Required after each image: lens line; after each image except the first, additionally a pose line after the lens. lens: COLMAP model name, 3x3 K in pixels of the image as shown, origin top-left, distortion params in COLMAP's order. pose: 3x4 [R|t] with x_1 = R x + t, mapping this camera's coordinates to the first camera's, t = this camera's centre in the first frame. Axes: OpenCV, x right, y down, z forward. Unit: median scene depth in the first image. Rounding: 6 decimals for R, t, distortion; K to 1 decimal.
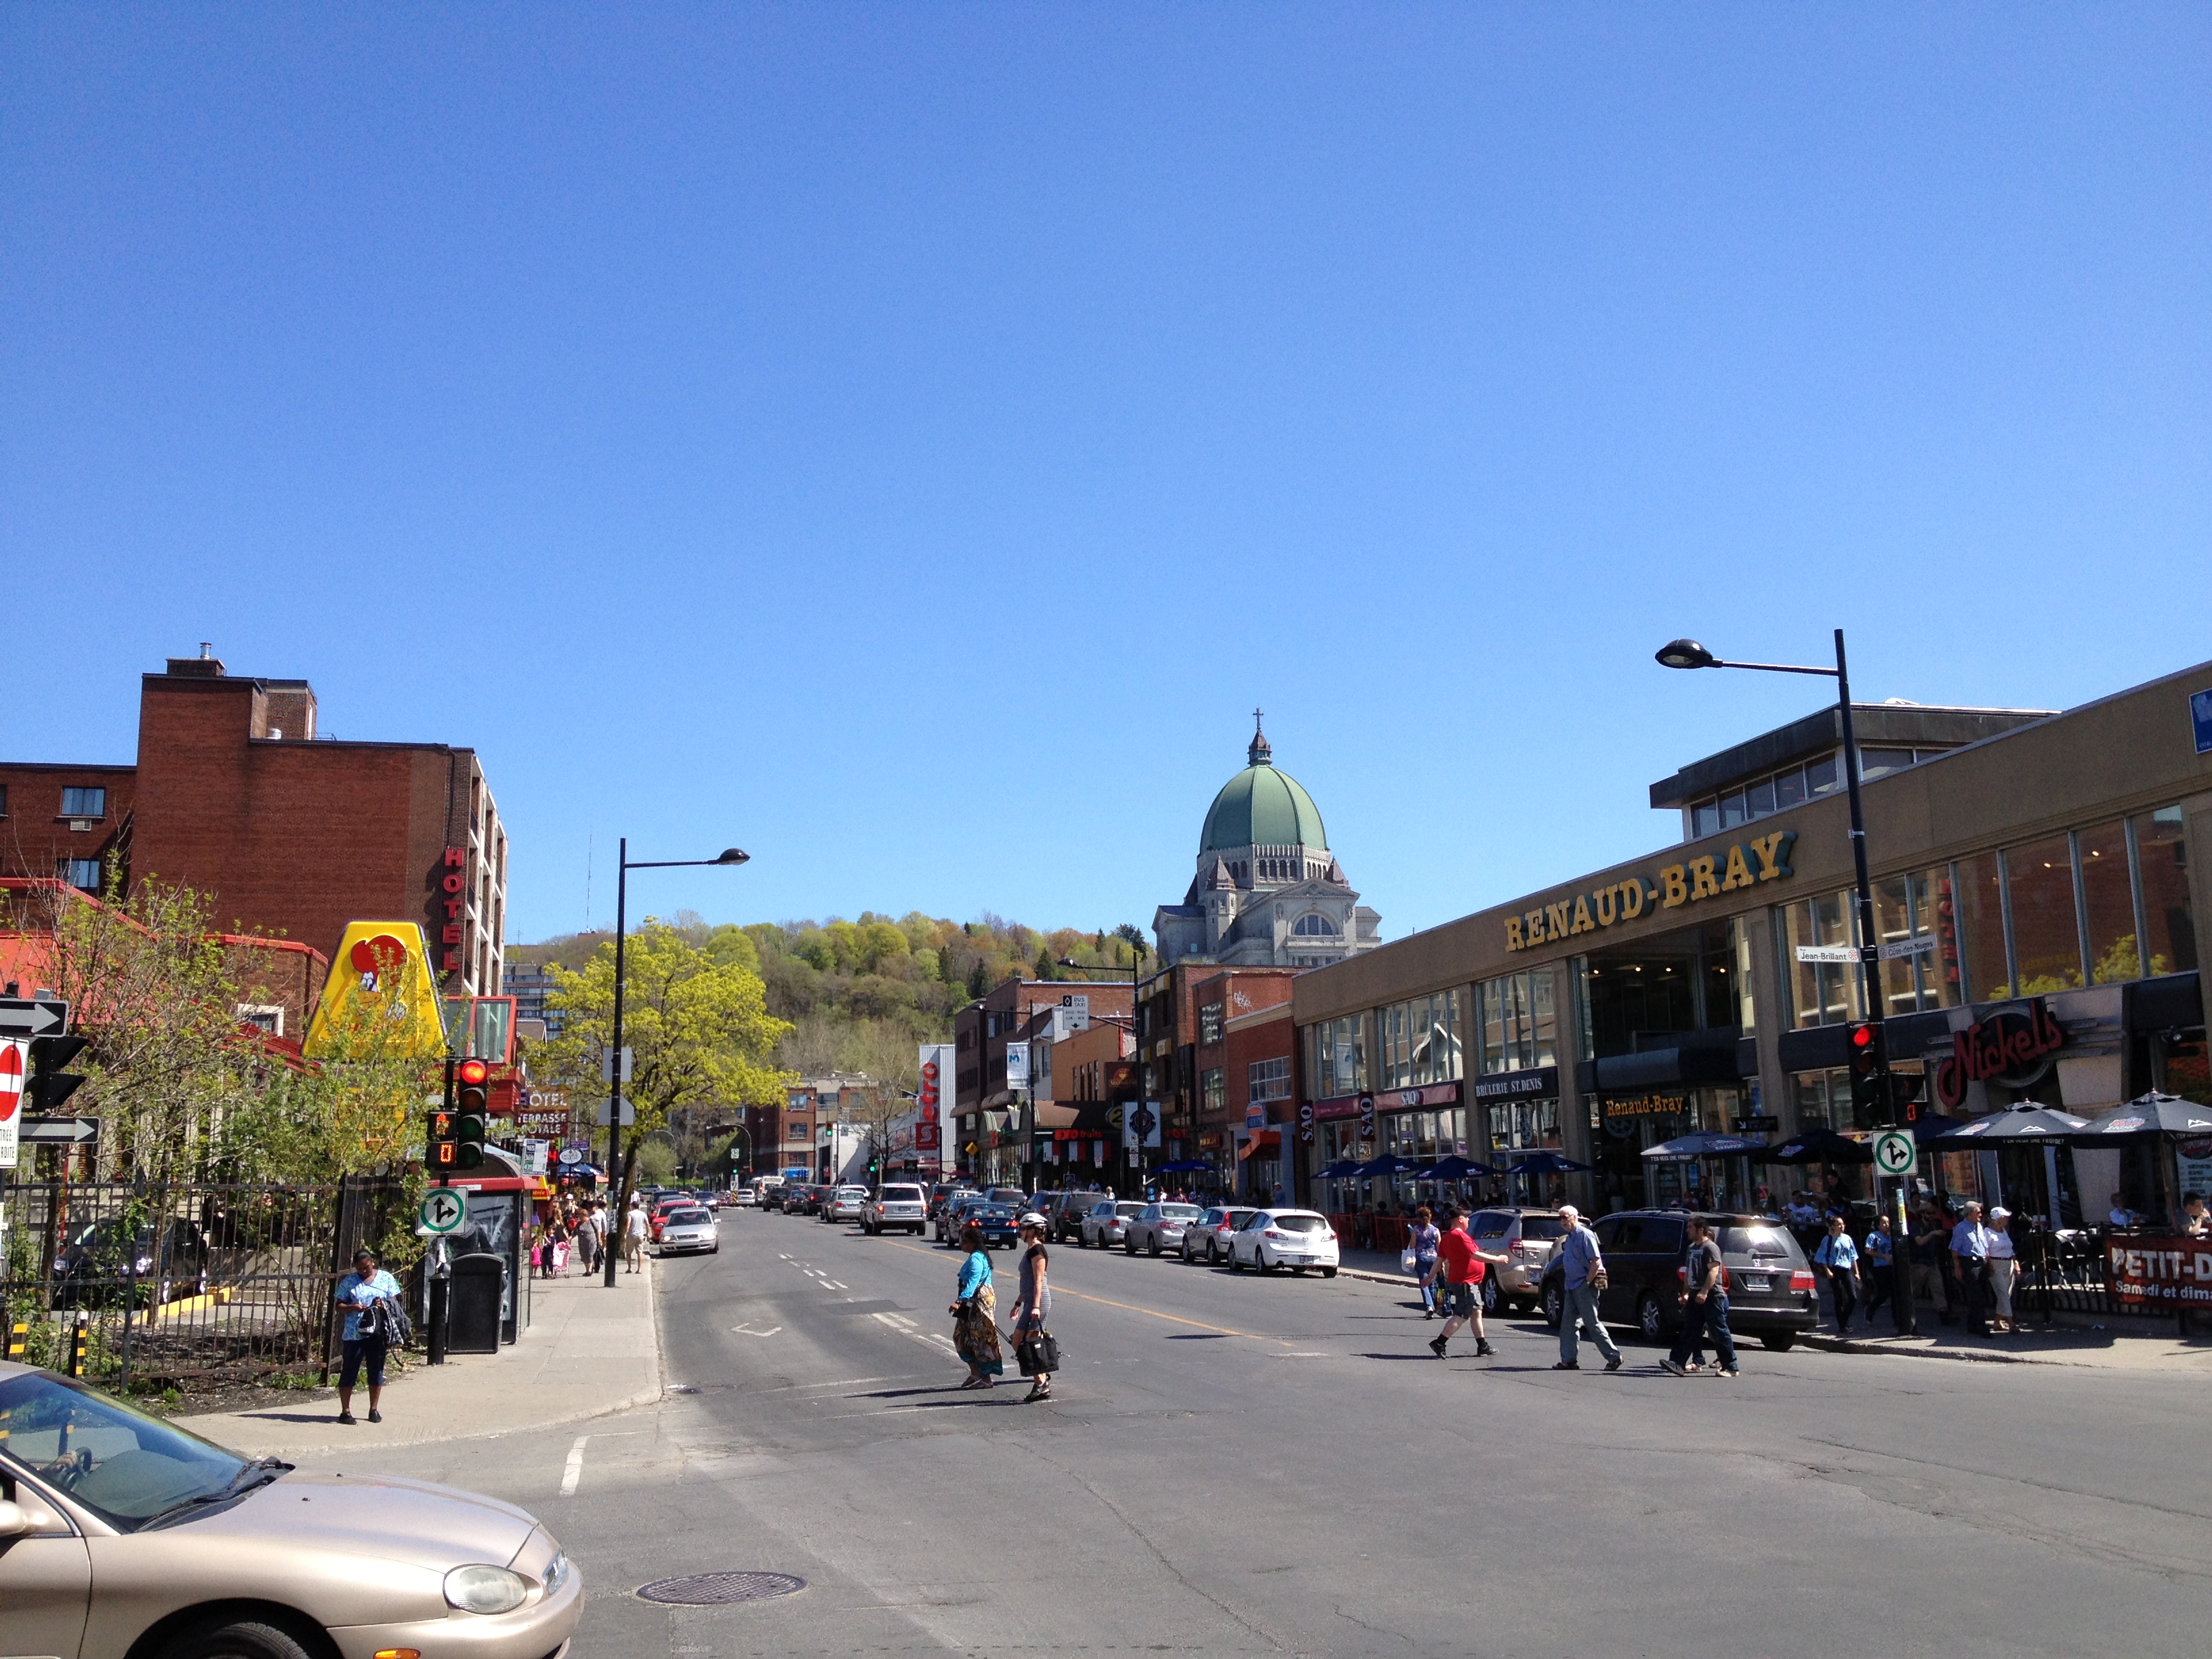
lens RADIAL K [[2114.9, 0, 1111.2], [0, 2114.9, 829.0], [0, 0, 1]] dist [0.050841, 0.000000]
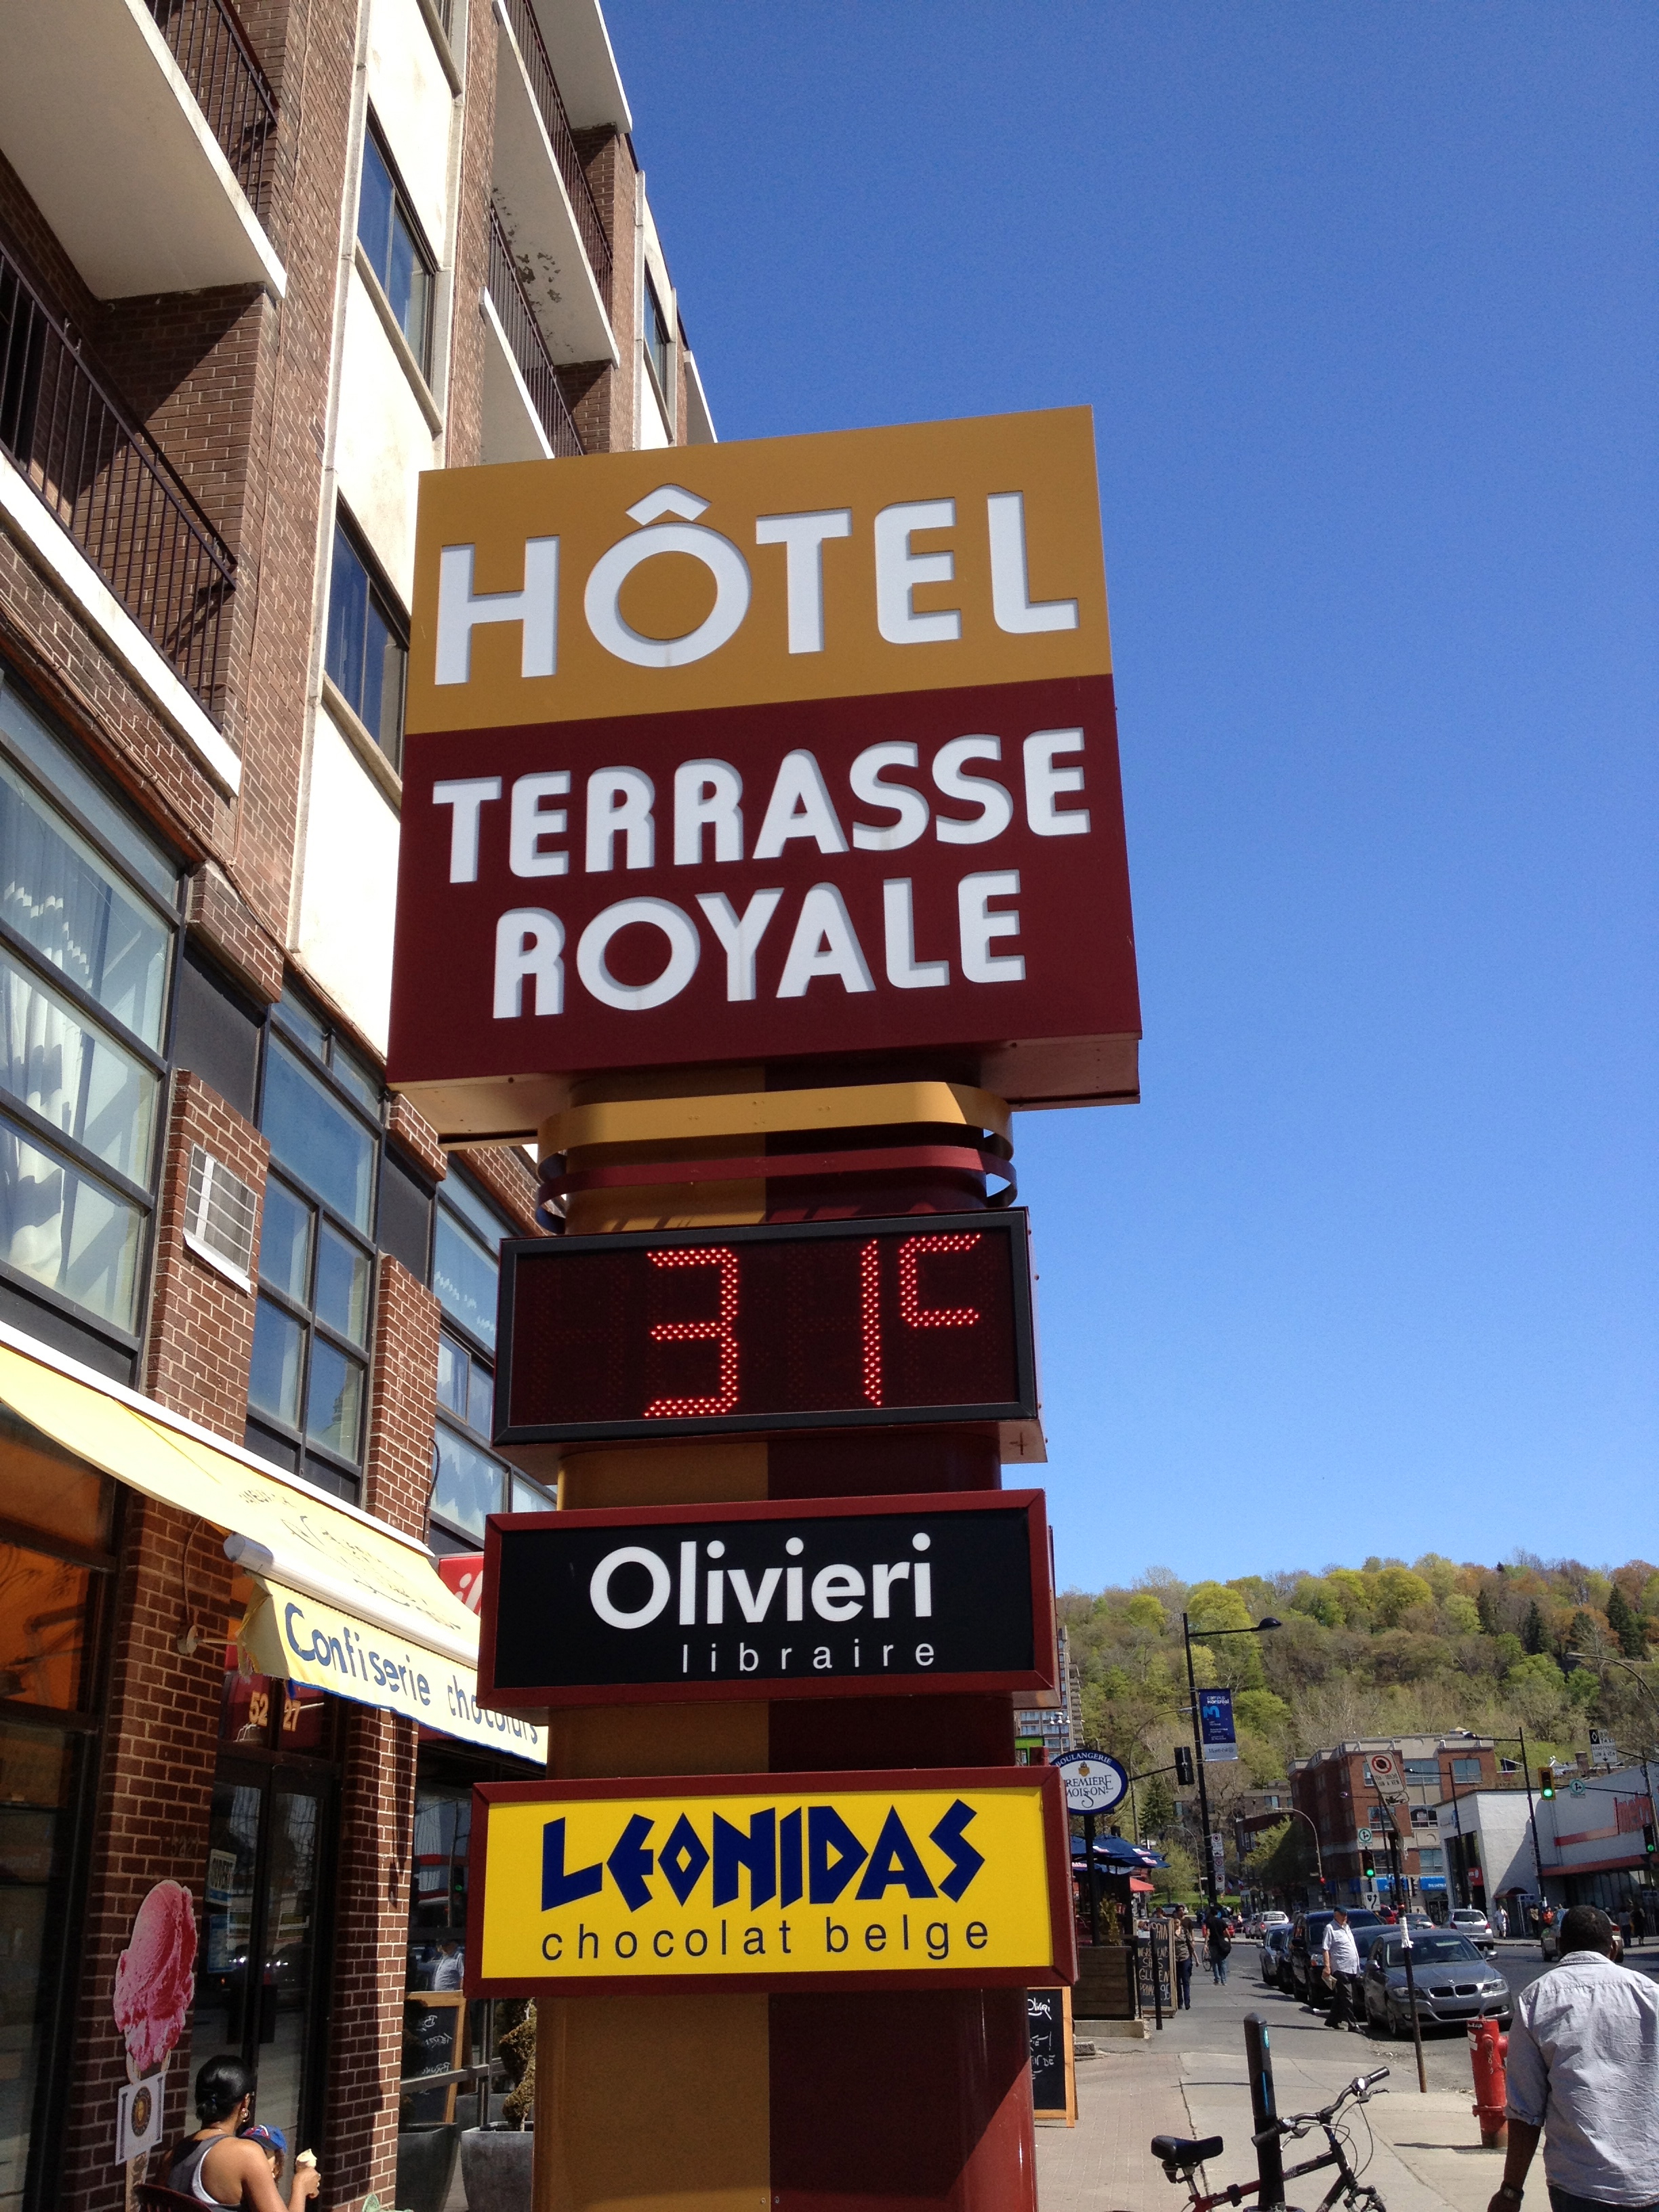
lens RADIAL K [[2114.9, 0, 831.1], [0, 2114.9, 1101.9], [0, 0, 1]] dist [0.050841, 0.000000]
pose [[0.941934, -0.133848, -0.307969, -0.037563], [0.071299, 0.975933, -0.206084, 0.023882], [0.328141, 0.172159, 0.928808, 0.134509]]
